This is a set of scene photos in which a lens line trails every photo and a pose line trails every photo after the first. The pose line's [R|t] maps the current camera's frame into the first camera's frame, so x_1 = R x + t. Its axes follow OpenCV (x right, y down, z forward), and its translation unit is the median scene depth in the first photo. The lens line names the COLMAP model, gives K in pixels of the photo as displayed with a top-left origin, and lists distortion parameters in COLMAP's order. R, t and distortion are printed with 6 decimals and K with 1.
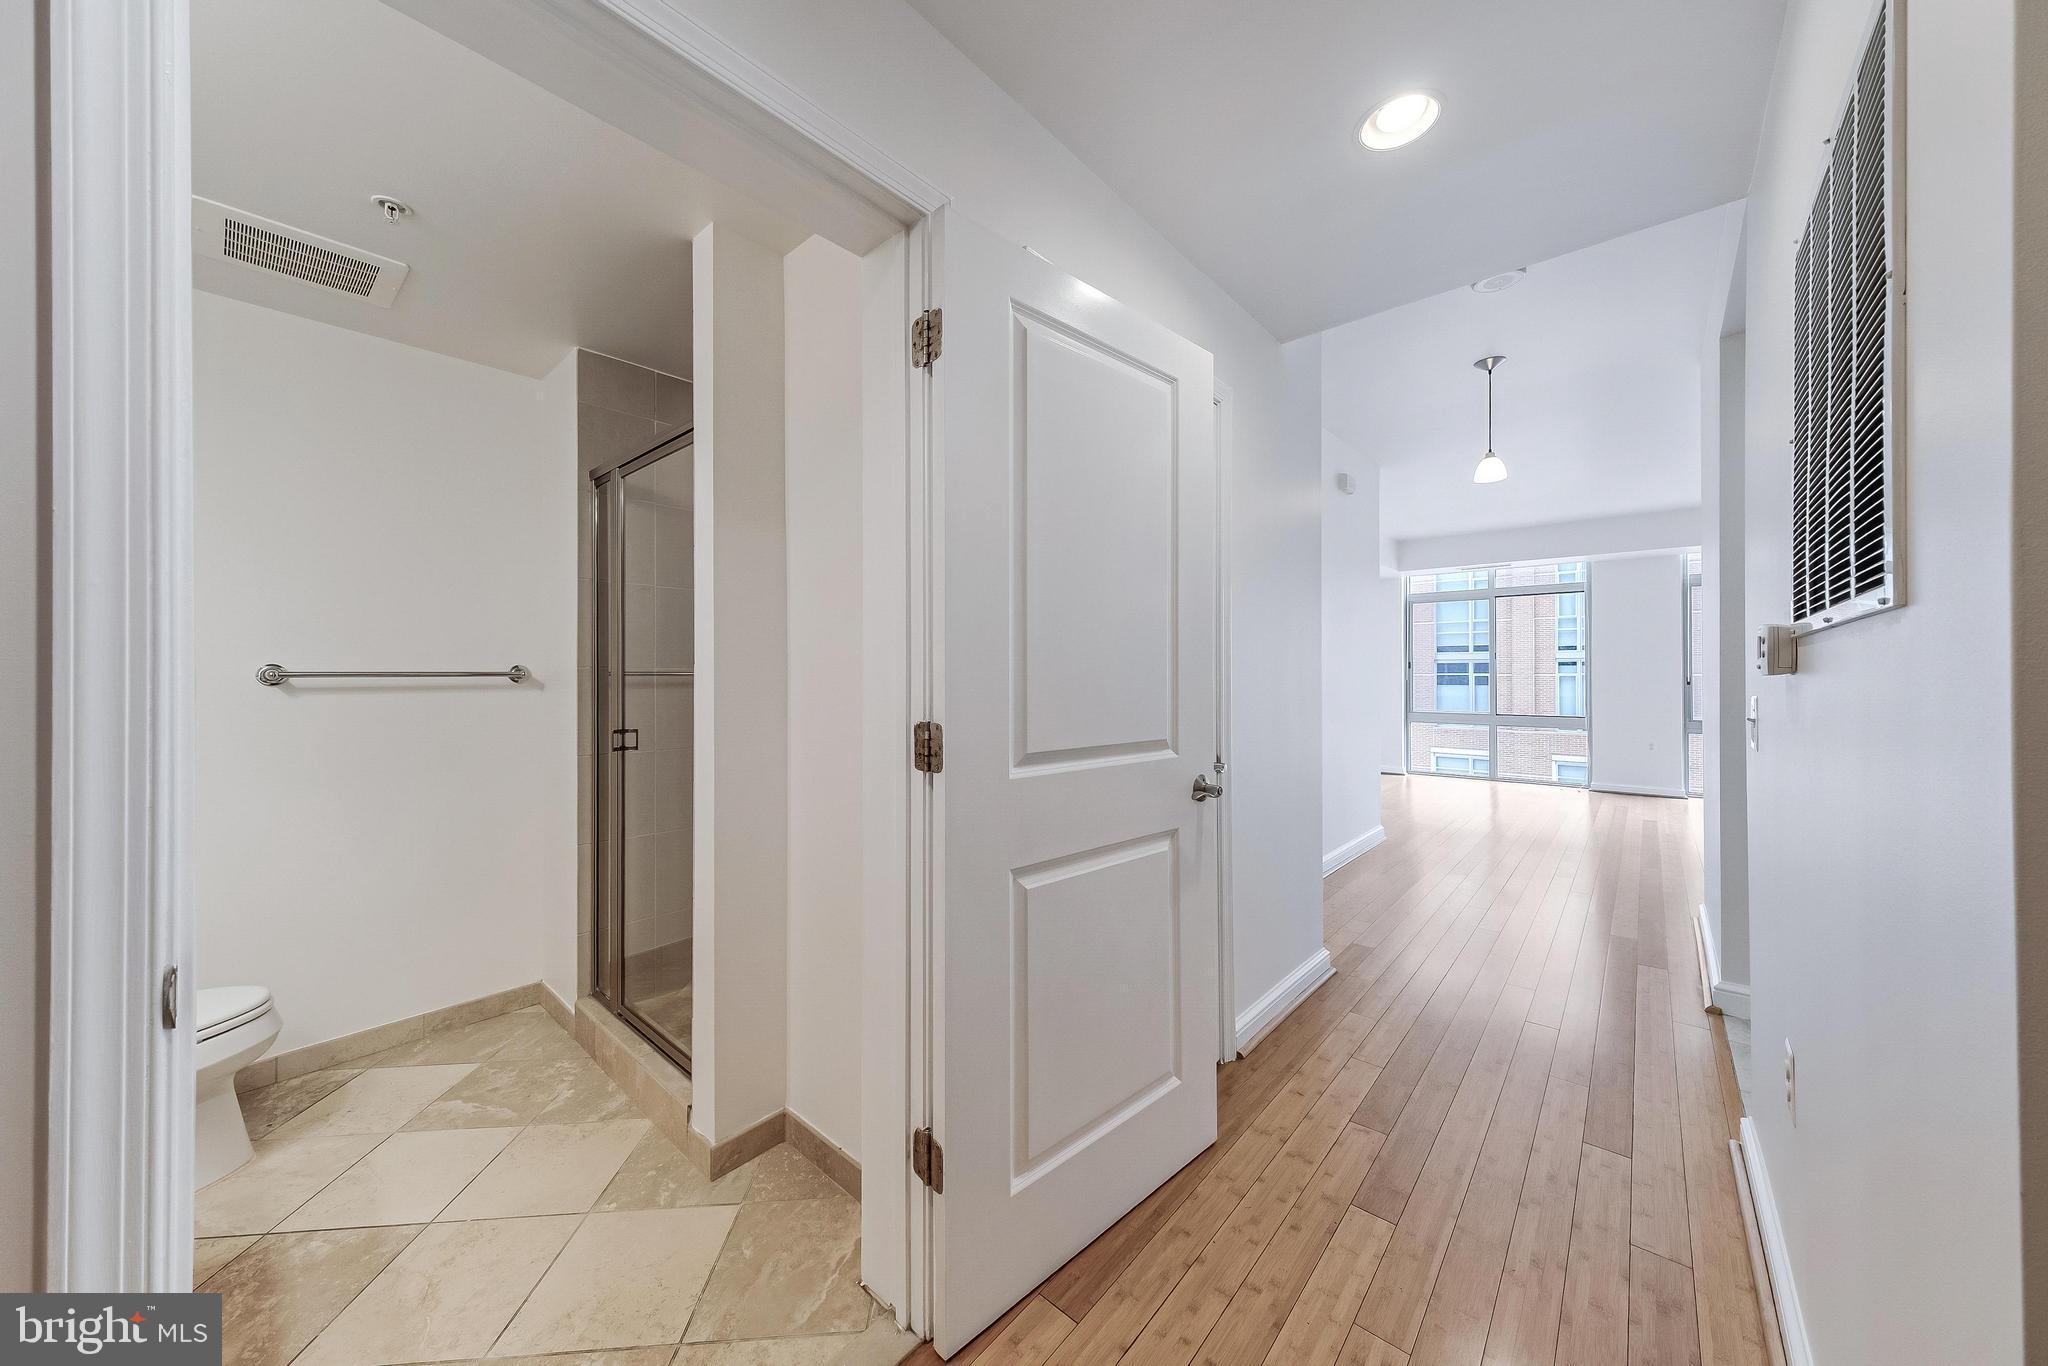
lens RADIAL K [[700.6, 0, 1029.1], [0, 700.6, 671.1], [0, 0, 1]] dist [0.005918, 0.000968]
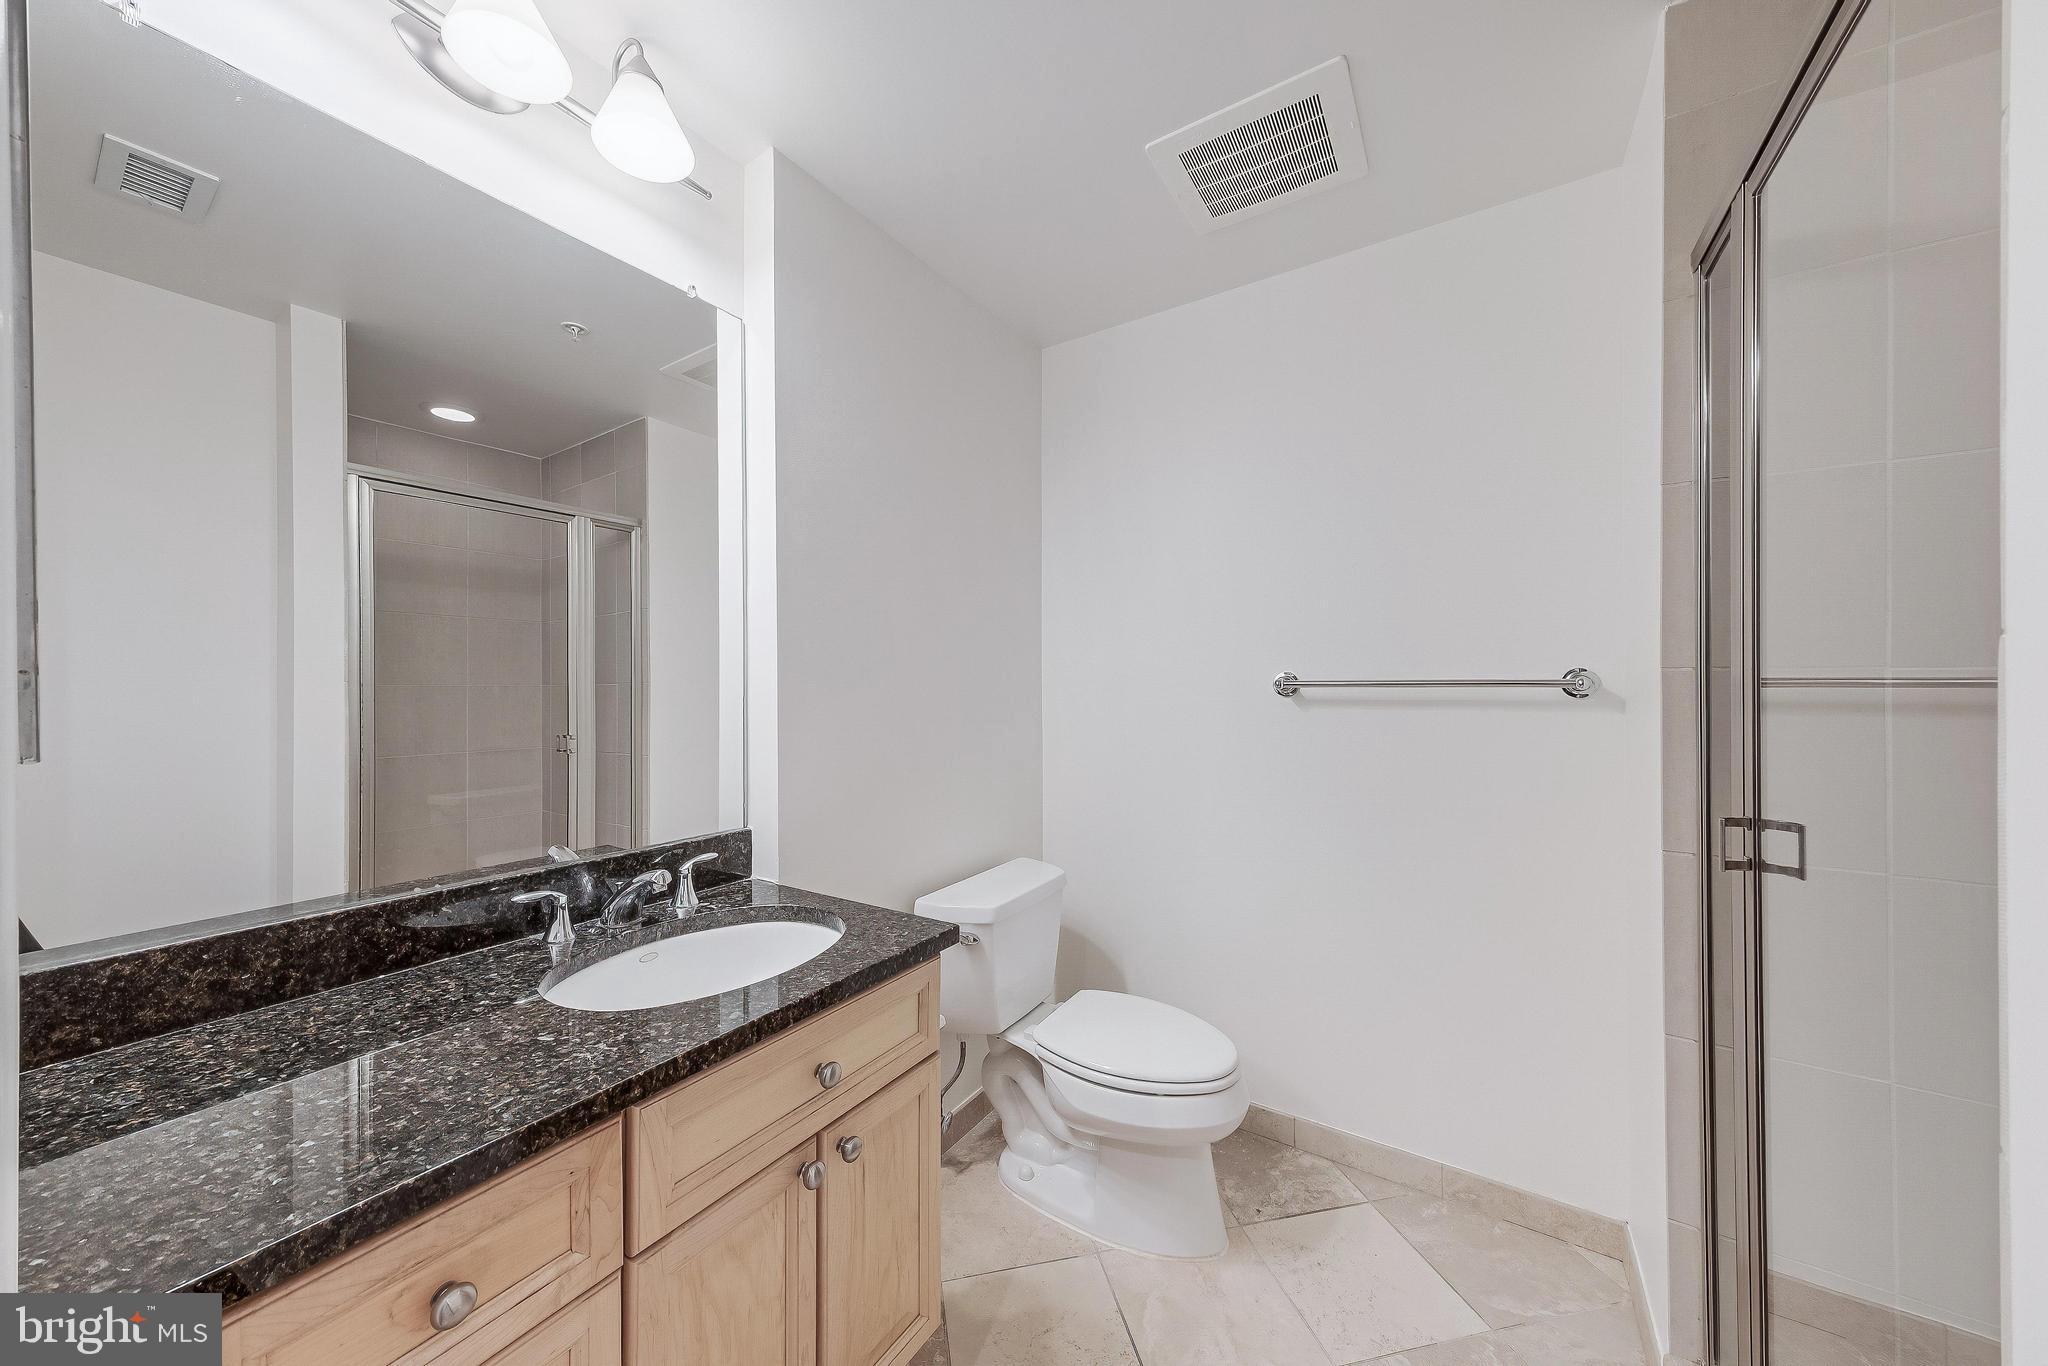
lens RADIAL K [[700.6, 0, 1024.4], [0, 700.6, 689.7], [0, 0, 1]] dist [0.005918, 0.000968]
pose [[0.146538, 0.002010, -0.989203, -0.244129], [-0.000958, 0.999998, 0.001890, 0.010625], [0.989205, 0.000671, 0.146539, 0.528676]]
